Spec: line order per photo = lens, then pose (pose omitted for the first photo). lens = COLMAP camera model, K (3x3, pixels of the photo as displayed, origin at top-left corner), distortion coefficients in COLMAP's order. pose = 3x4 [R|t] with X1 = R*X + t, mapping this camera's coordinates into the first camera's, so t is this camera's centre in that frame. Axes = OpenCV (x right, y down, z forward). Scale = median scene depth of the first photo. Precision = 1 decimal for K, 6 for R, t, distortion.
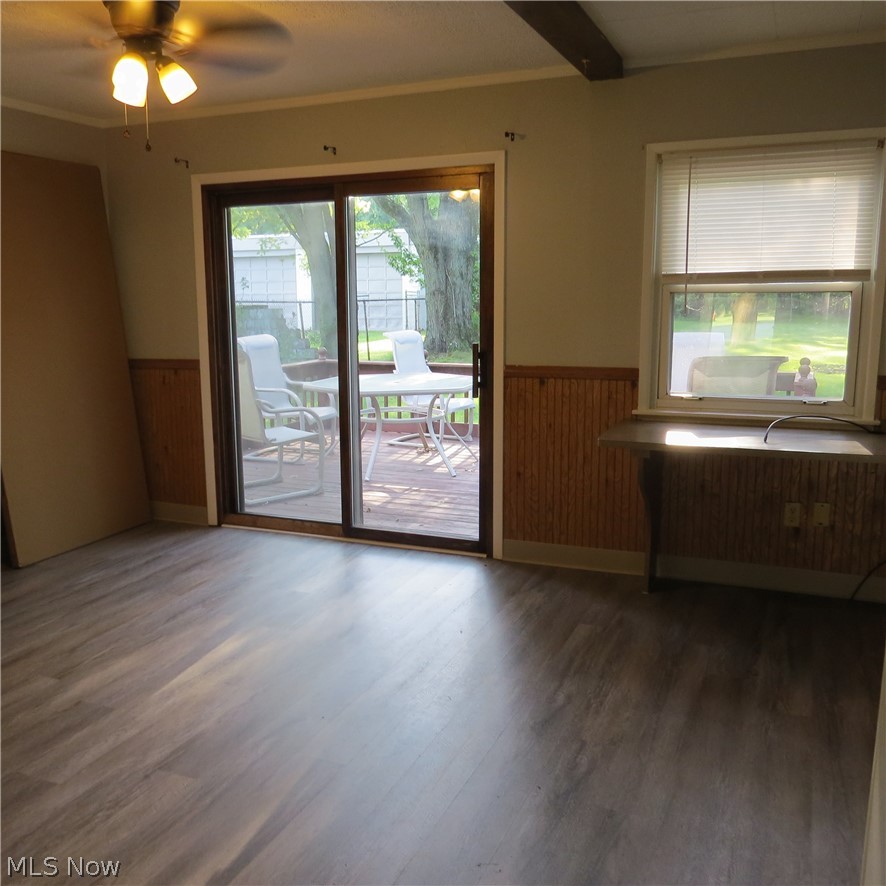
lens RADIAL K [[844.1, 0, 444.4], [0, 844.1, 441.5], [0, 0, 1]] dist [-0.031390, 0.000000]
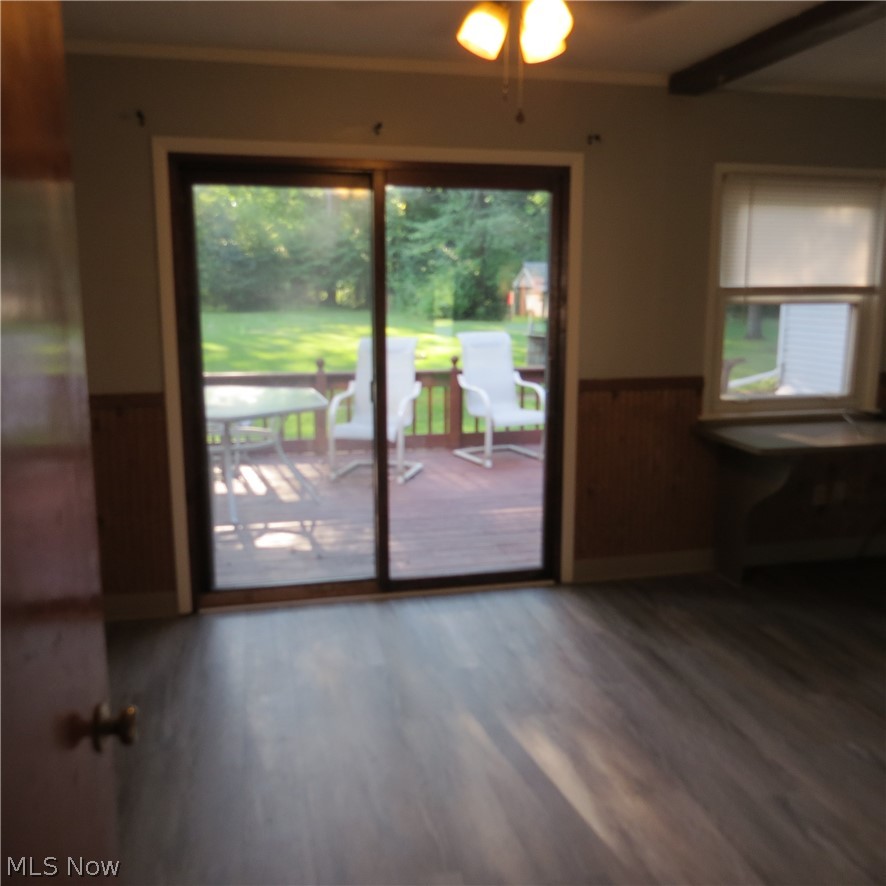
lens RADIAL K [[844.1, 0, 442.0], [0, 844.1, 439.3], [0, 0, 1]] dist [-0.031390, 0.000000]
pose [[0.812427, -0.093359, 0.575541, -0.544389], [0.091760, 0.995270, 0.031916, -0.060472], [-0.575798, 0.026883, 0.817150, 0.281106]]
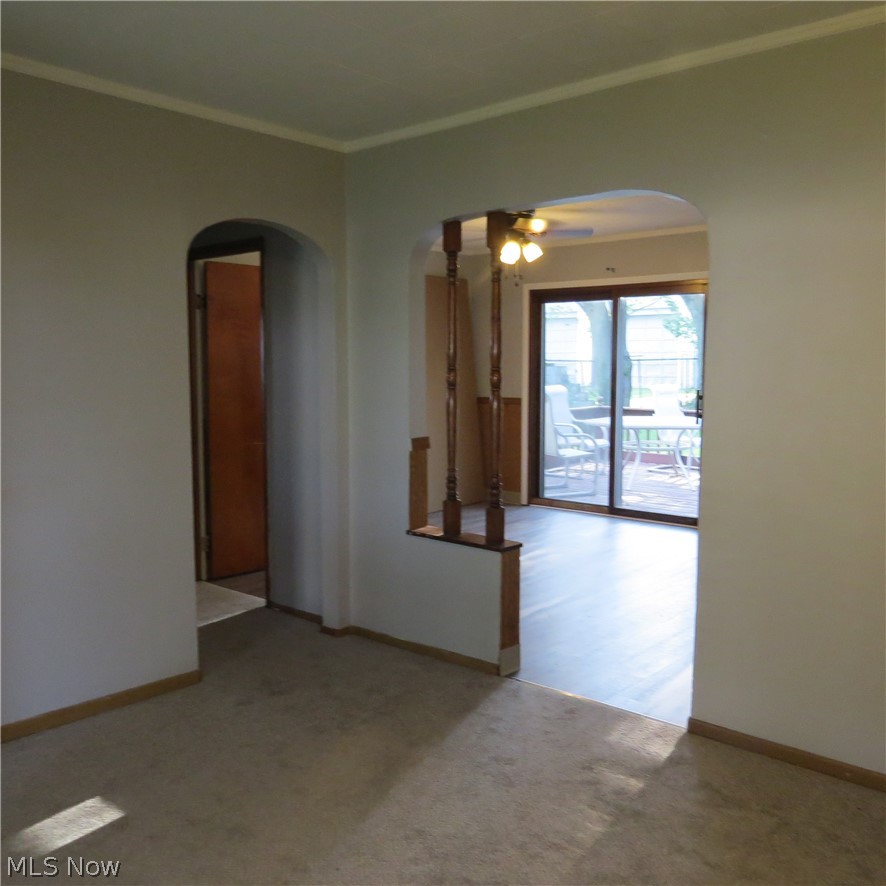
lens RADIAL K [[844.1, 0, 444.8], [0, 844.1, 441.5], [0, 0, 1]] dist [-0.031390, 0.000000]
pose [[0.948048, 0.035849, -0.316101, 0.079720], [-0.057233, 0.996638, -0.058625, 0.089855], [0.312937, 0.073671, 0.946912, -0.570291]]
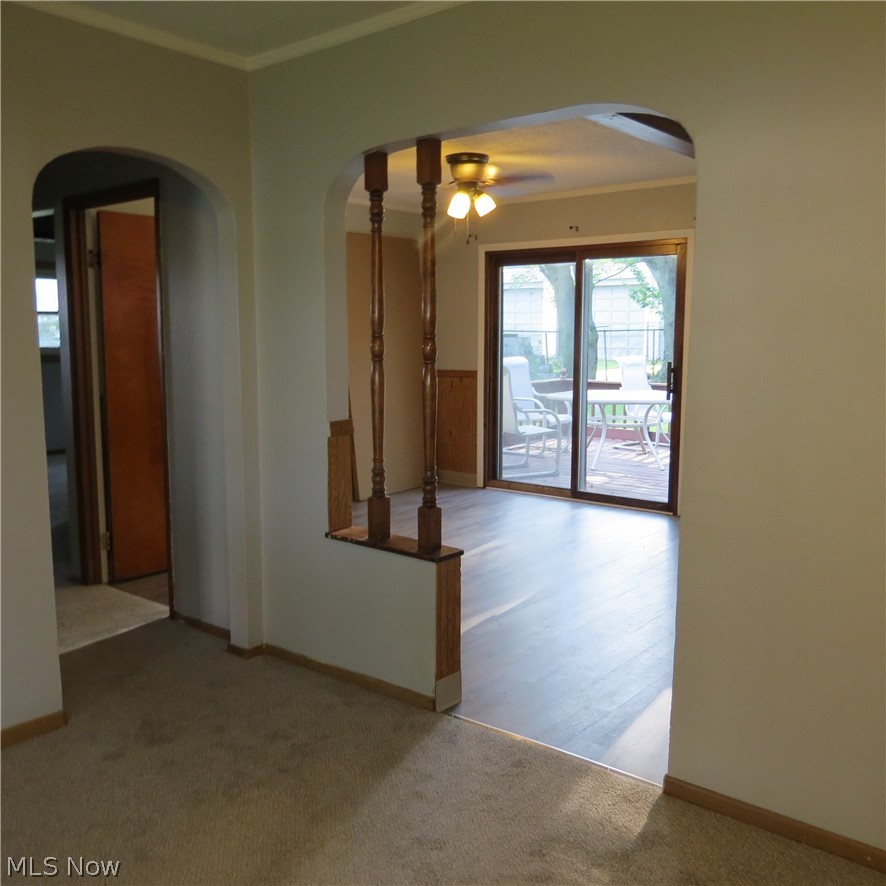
lens RADIAL K [[844.1, 0, 446.3], [0, 844.1, 439.9], [0, 0, 1]] dist [-0.031390, 0.000000]
pose [[0.960350, 0.042348, -0.275563, 0.064835], [-0.052353, 0.998206, -0.029049, 0.069410], [0.273838, 0.042324, 0.960844, -0.421825]]
